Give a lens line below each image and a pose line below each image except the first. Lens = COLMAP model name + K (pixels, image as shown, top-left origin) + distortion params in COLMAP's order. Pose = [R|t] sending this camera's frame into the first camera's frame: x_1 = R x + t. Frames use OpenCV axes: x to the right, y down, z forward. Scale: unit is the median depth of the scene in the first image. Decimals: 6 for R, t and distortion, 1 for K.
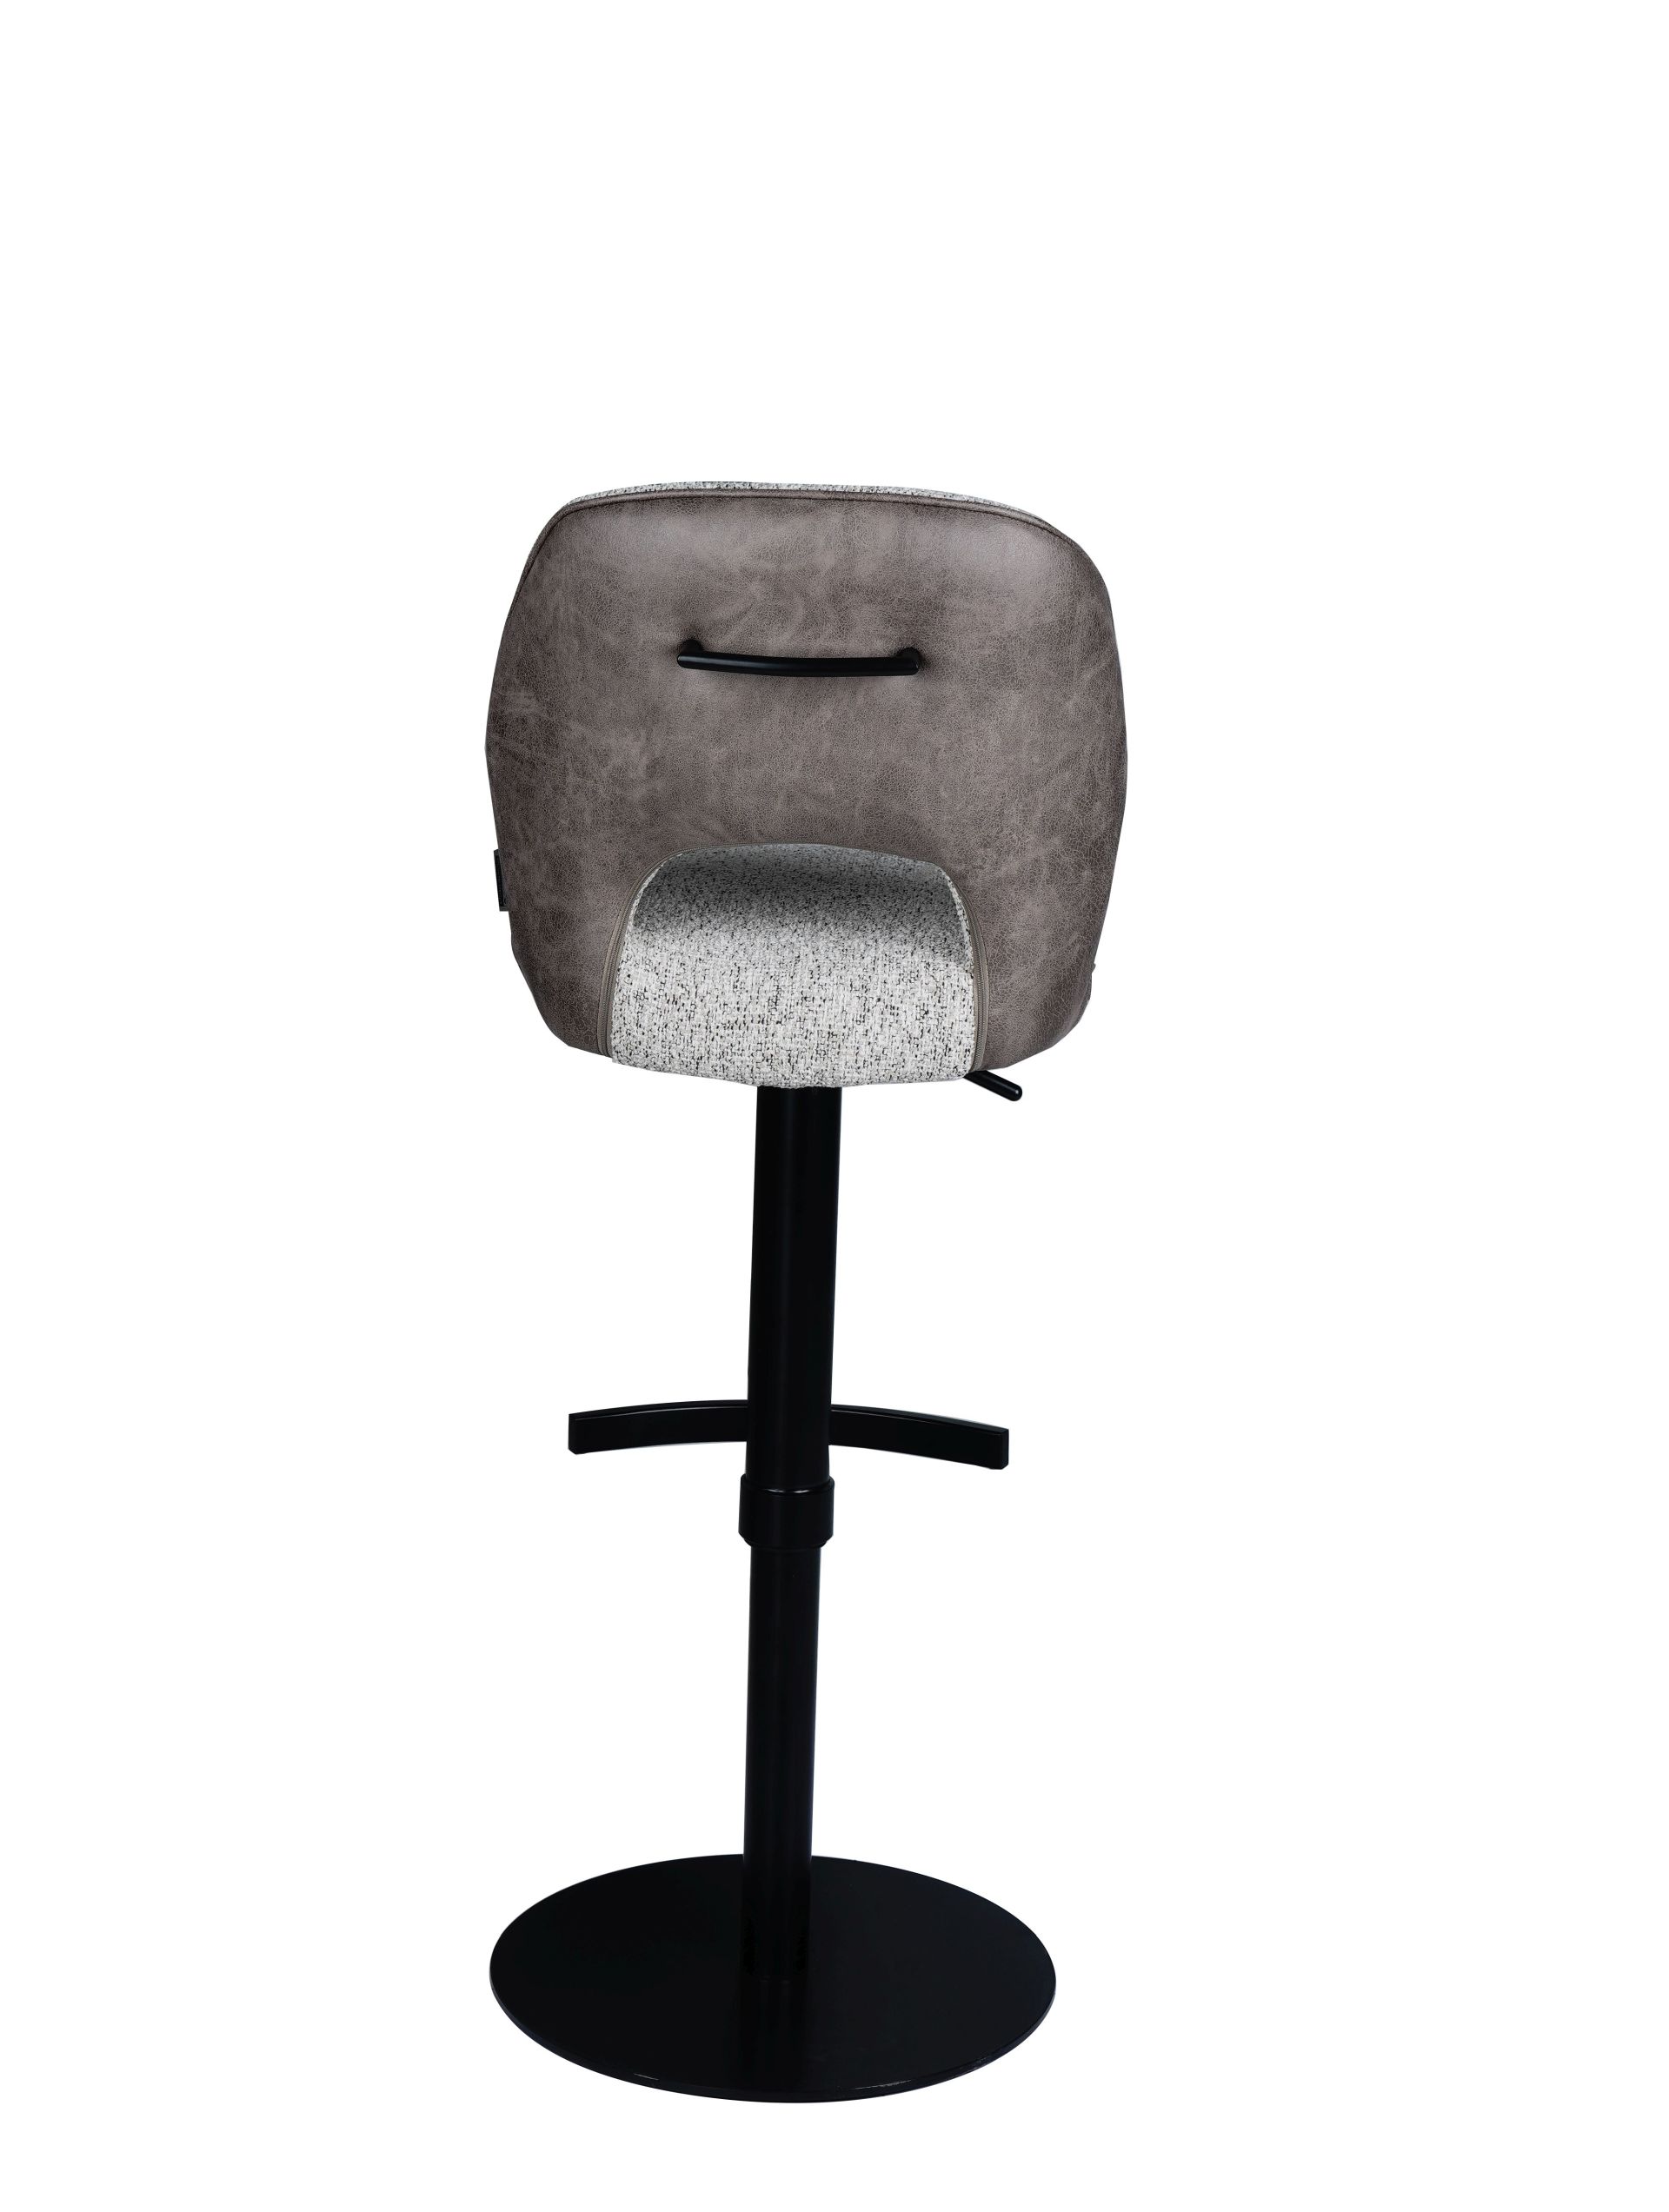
lens RADIAL K [[4214.8, 0, 829.5], [0, 4214.8, 1095.8], [0, 0, 1]] dist [0.027207, 0.000000]
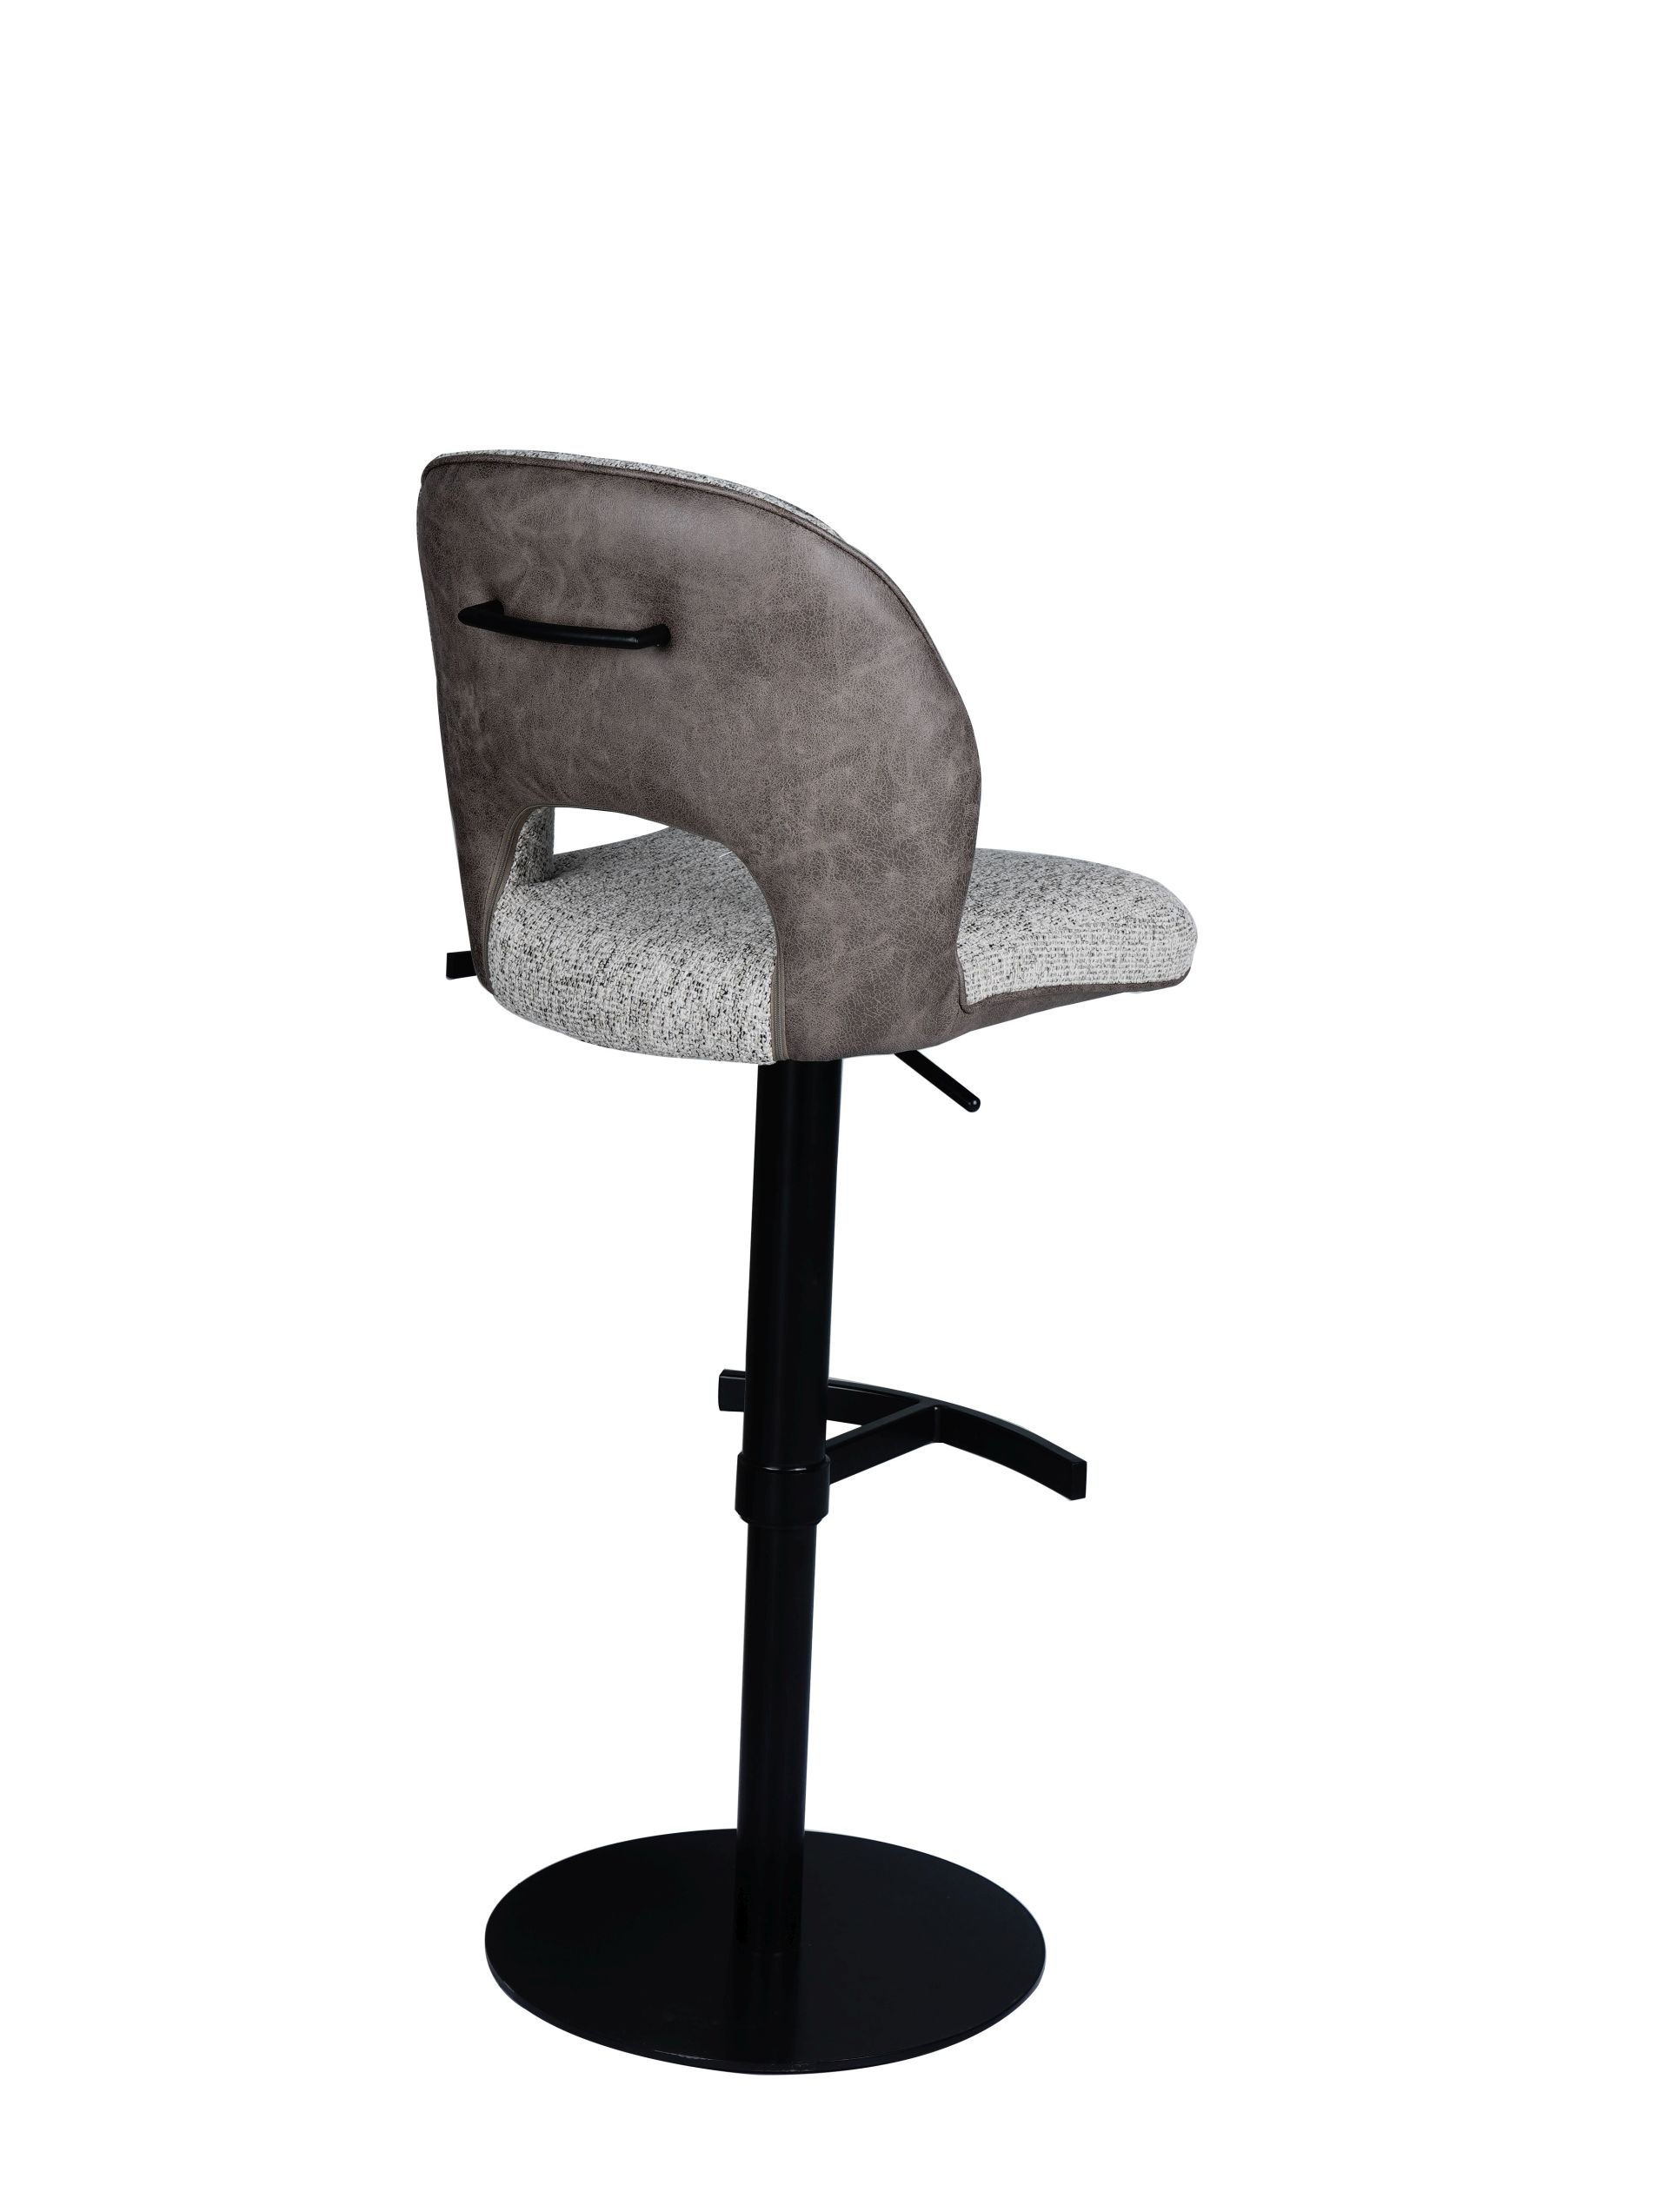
lens RADIAL K [[4214.8, 0, 840.2], [0, 4214.8, 1118.2], [0, 0, 1]] dist [0.027207, 0.000000]
pose [[0.853452, 0.140789, -0.501795, 0.572048], [-0.144024, 0.989039, 0.032539, -0.027636], [0.500876, 0.044500, 0.864374, 0.148468]]
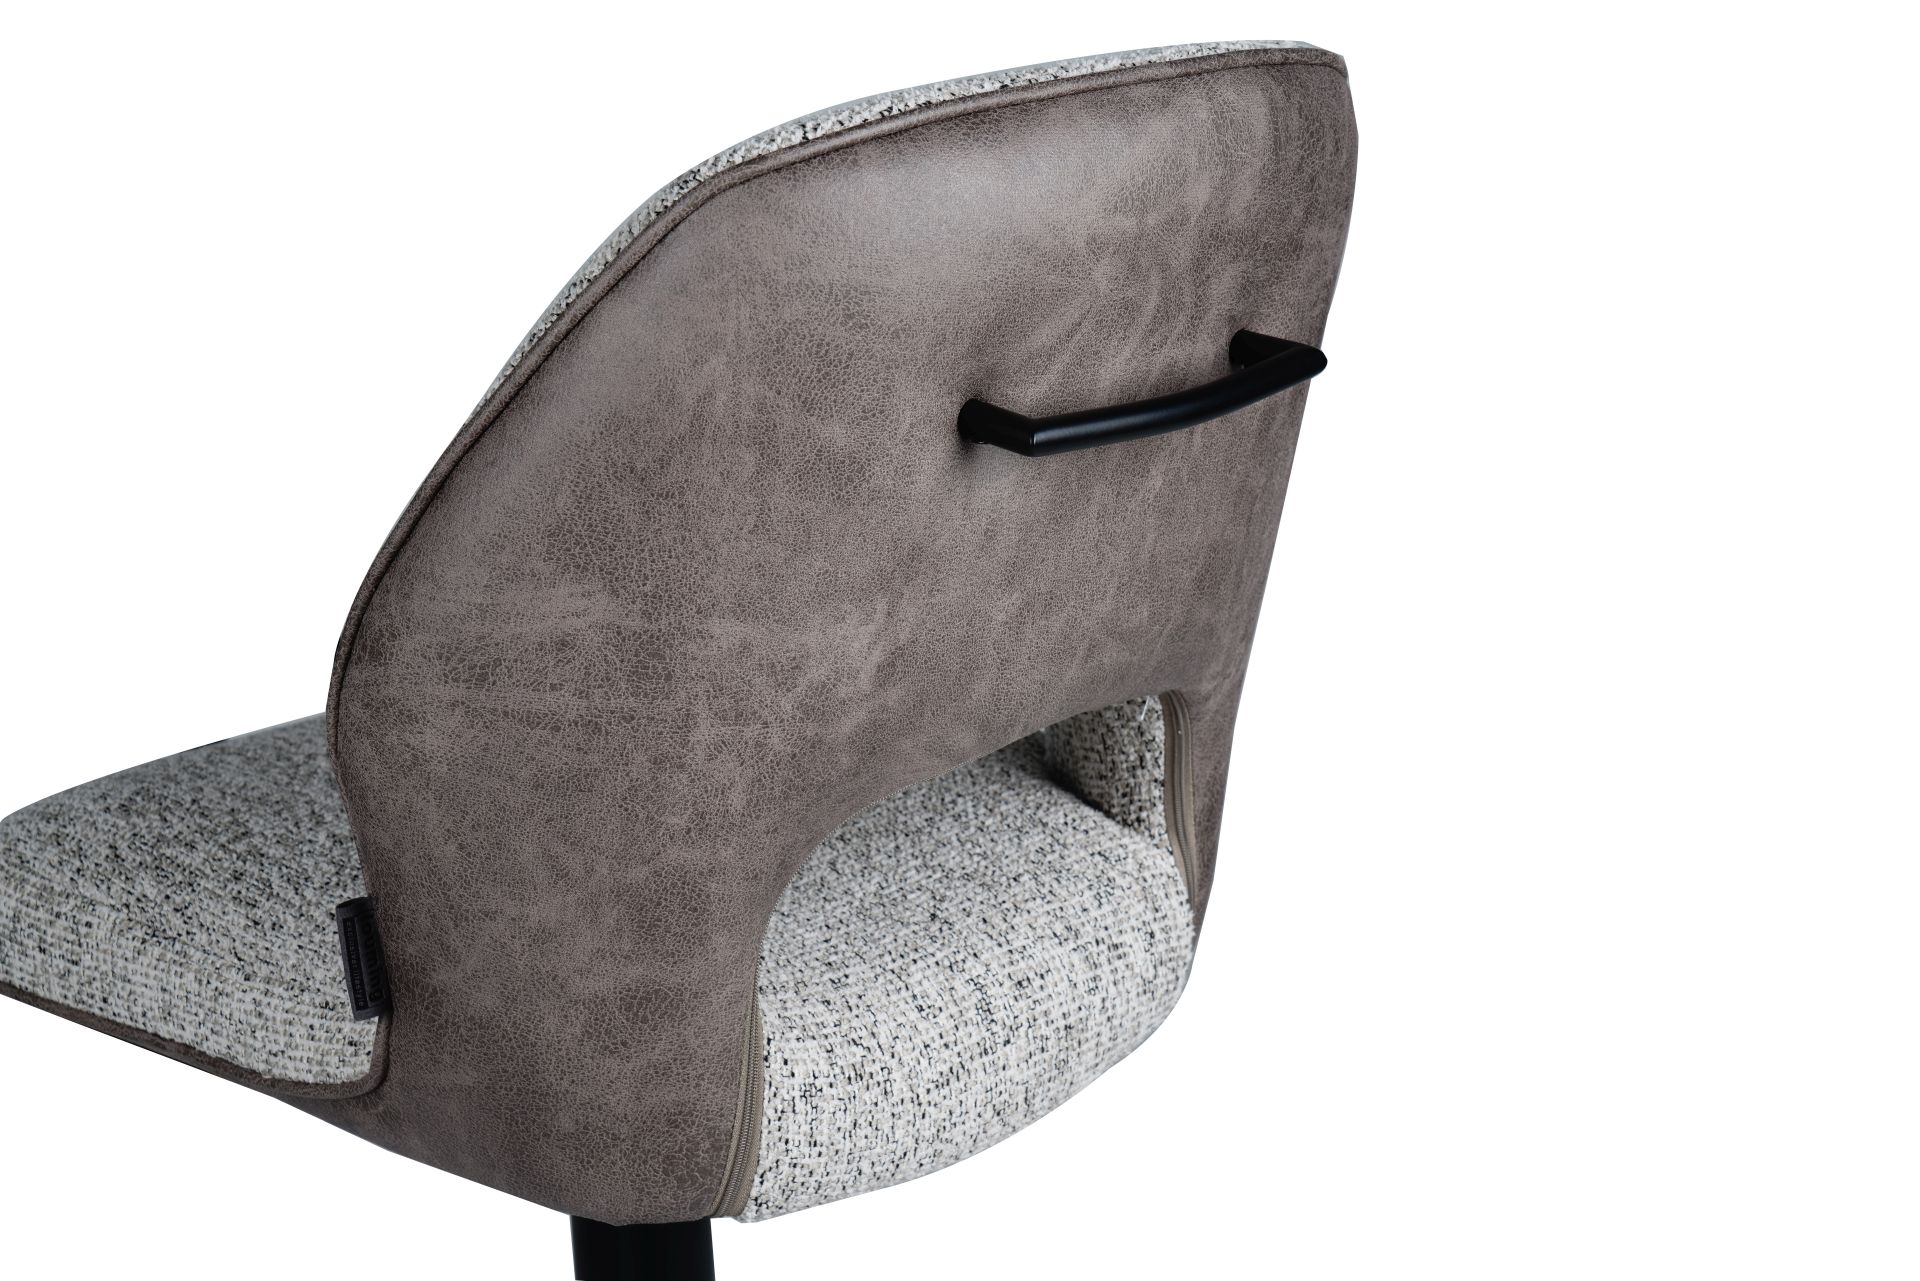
lens RADIAL K [[2936.2, 0, 959.2], [0, 2936.2, 641.9], [0, 0, 1]] dist [0.011889, 0.000000]
pose [[0.667679, -0.267655, 0.694669, -0.278166], [0.226890, 0.961900, 0.152544, -0.132102], [-0.709032, 0.055764, 0.702969, 0.749224]]
